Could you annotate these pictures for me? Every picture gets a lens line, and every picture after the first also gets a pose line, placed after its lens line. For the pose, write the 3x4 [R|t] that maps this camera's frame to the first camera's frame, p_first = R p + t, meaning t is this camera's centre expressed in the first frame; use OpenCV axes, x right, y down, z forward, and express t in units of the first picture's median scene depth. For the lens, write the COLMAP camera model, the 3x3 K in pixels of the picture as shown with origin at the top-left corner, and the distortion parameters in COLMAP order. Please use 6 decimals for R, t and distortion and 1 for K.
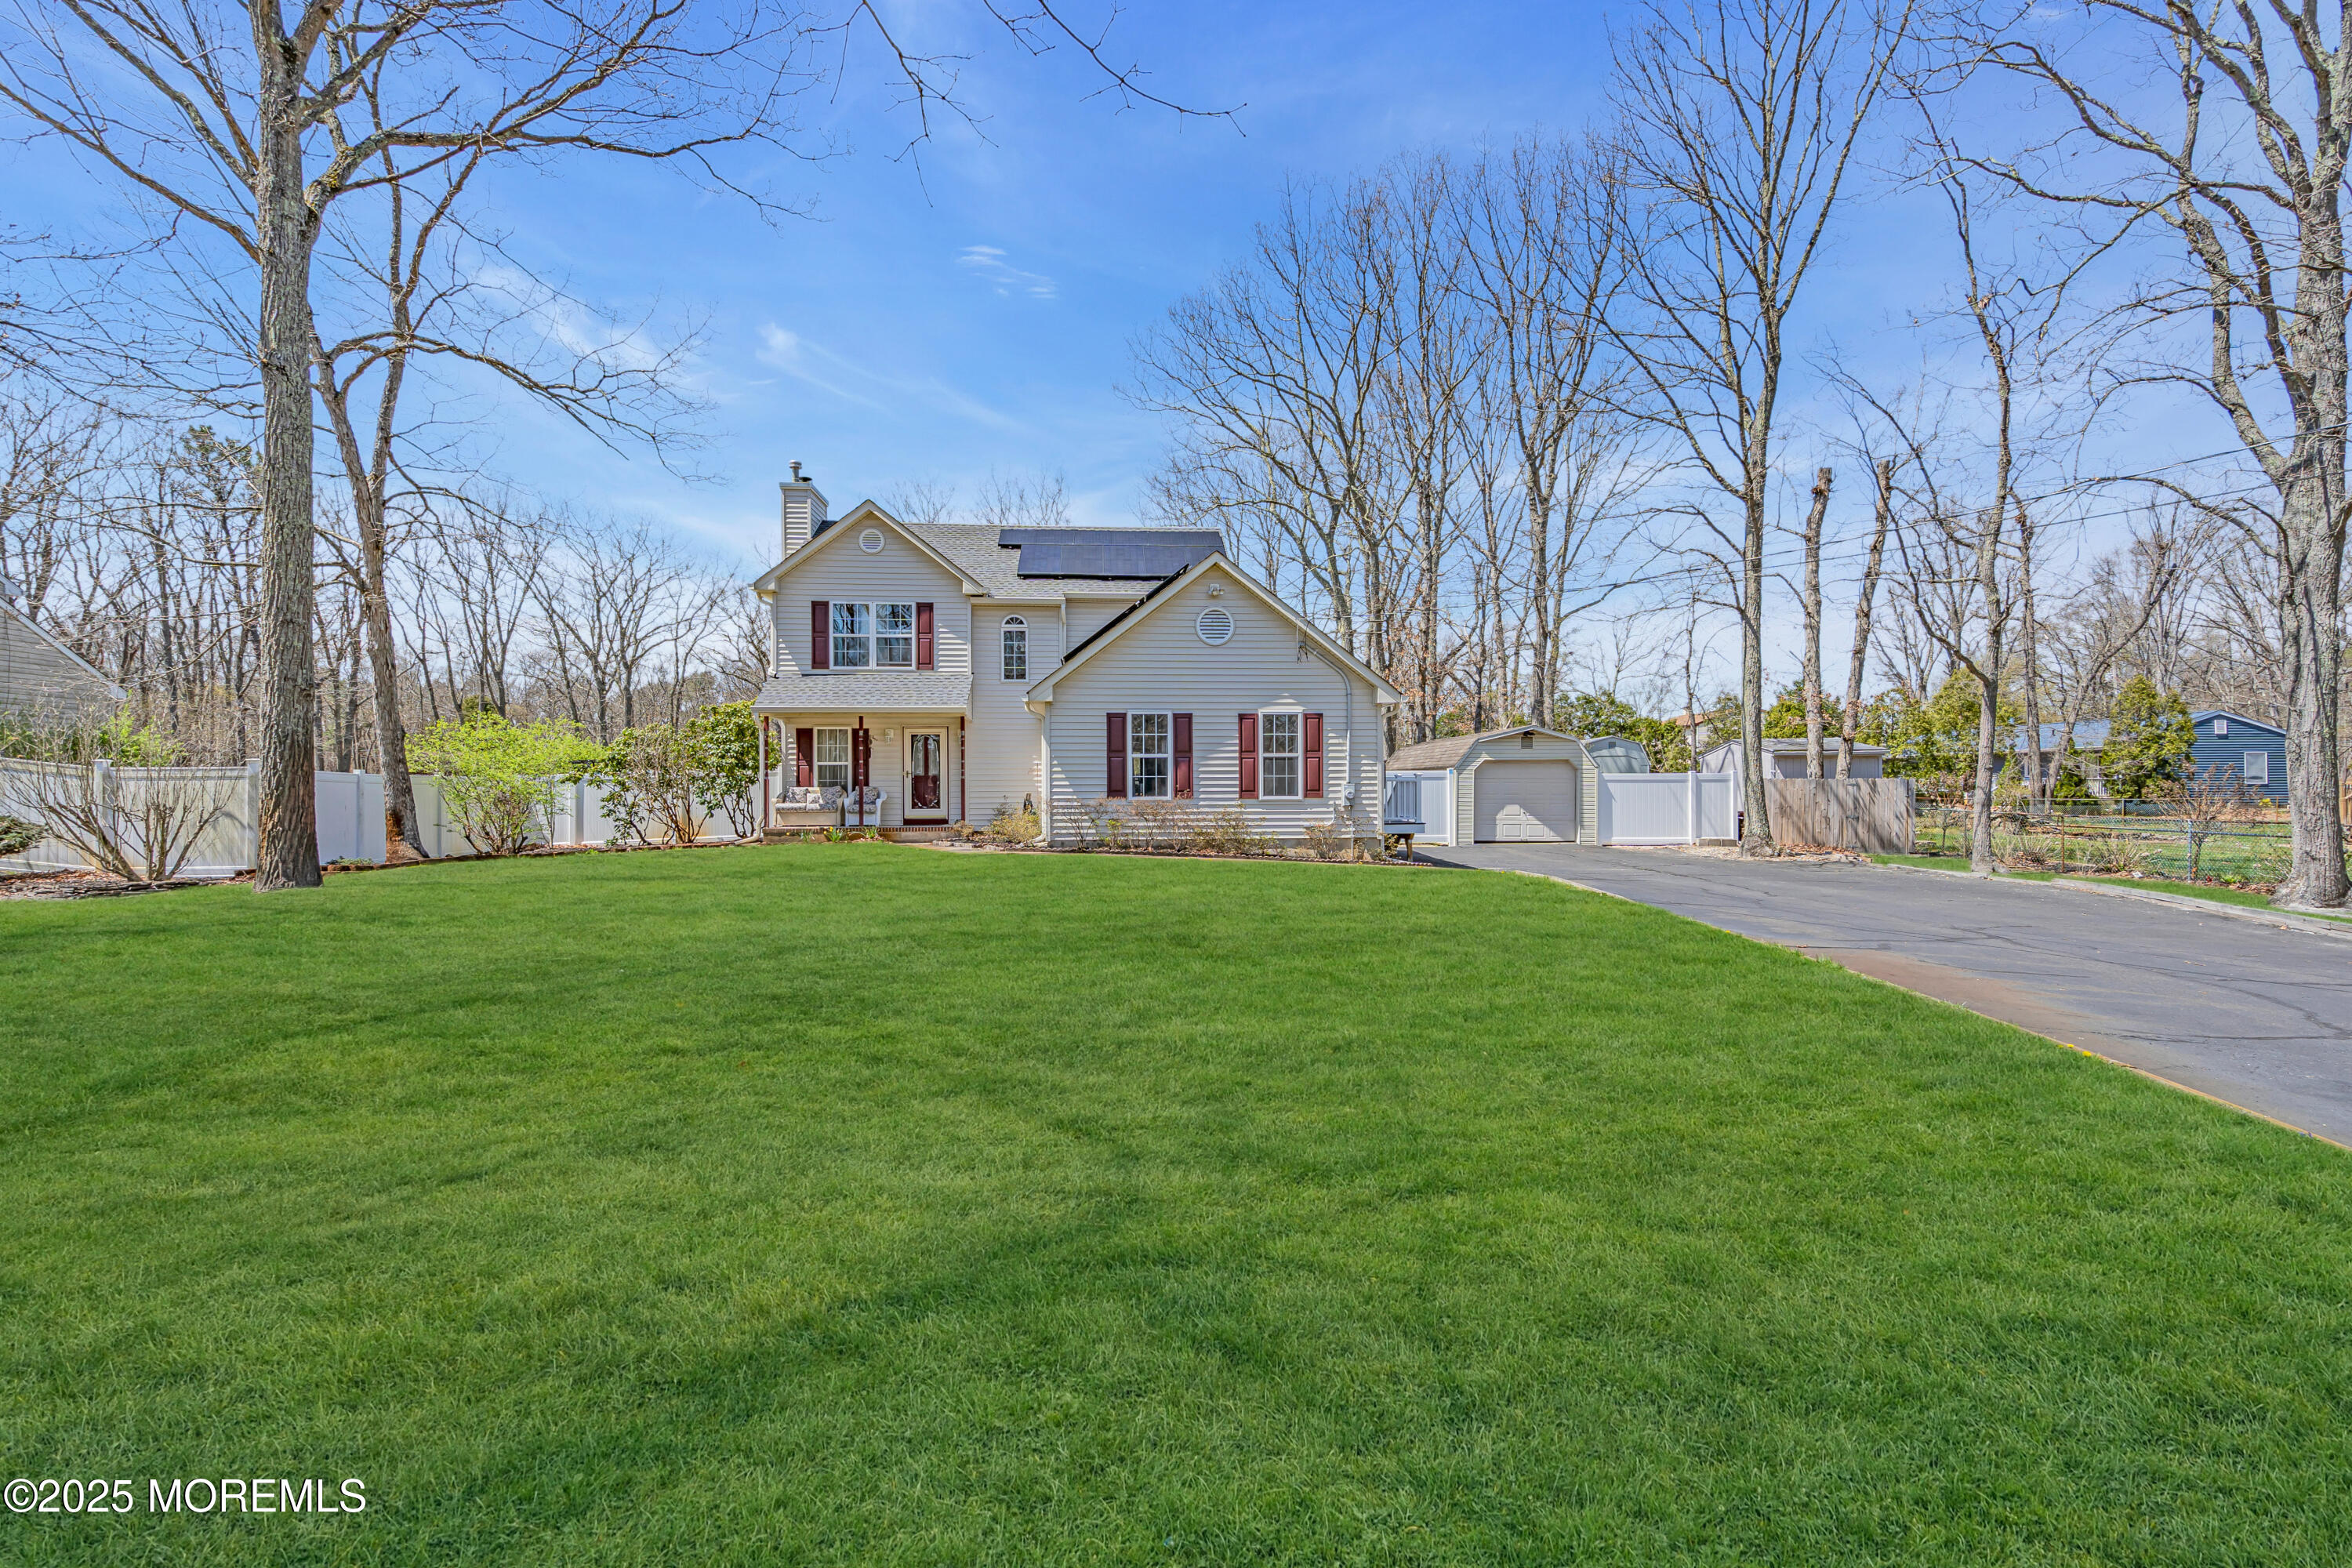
lens RADIAL K [[1076.3, 0, 1183.3], [0, 1076.3, 802.4], [0, 0, 1]] dist [0.000538, 0.000019]
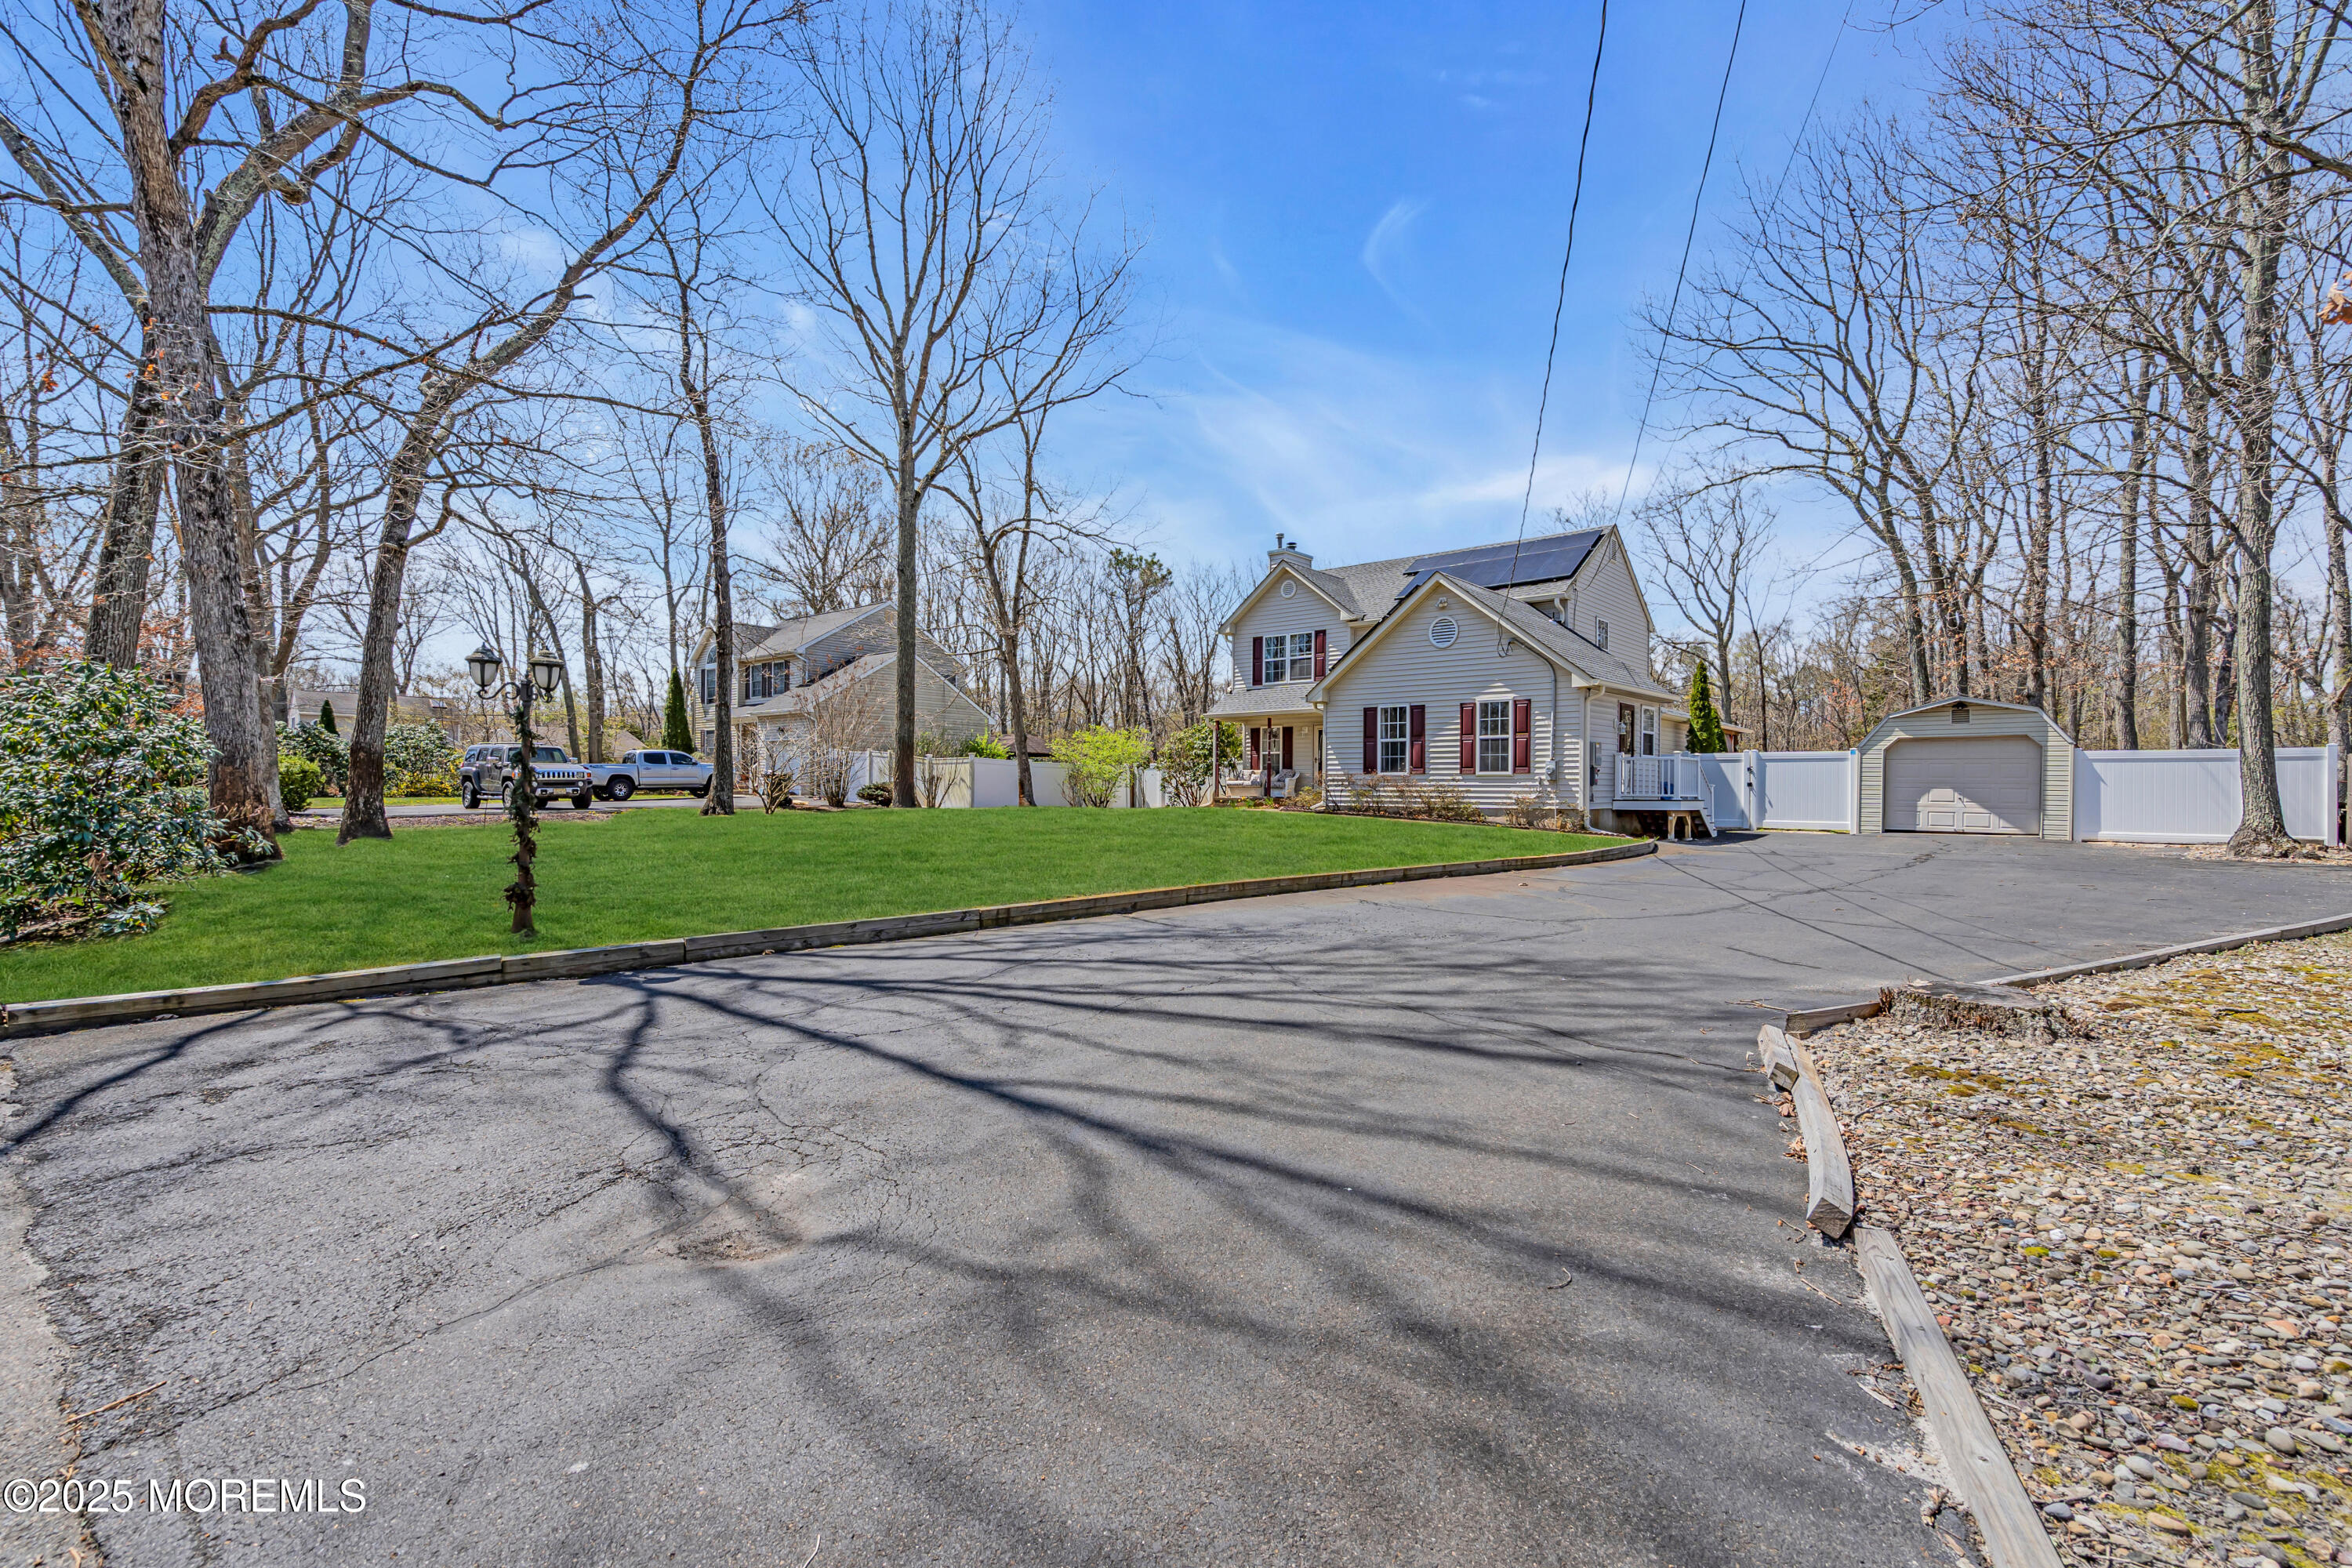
lens RADIAL K [[1076.3, 0, 1183.3], [0, 1076.3, 802.4], [0, 0, 1]] dist [0.000538, 0.000019]
pose [[0.688420, 0.017063, -0.725112, 0.339971], [-0.019155, 0.999802, 0.005341, 0.013476], [0.725060, 0.010213, 0.688610, -0.025780]]
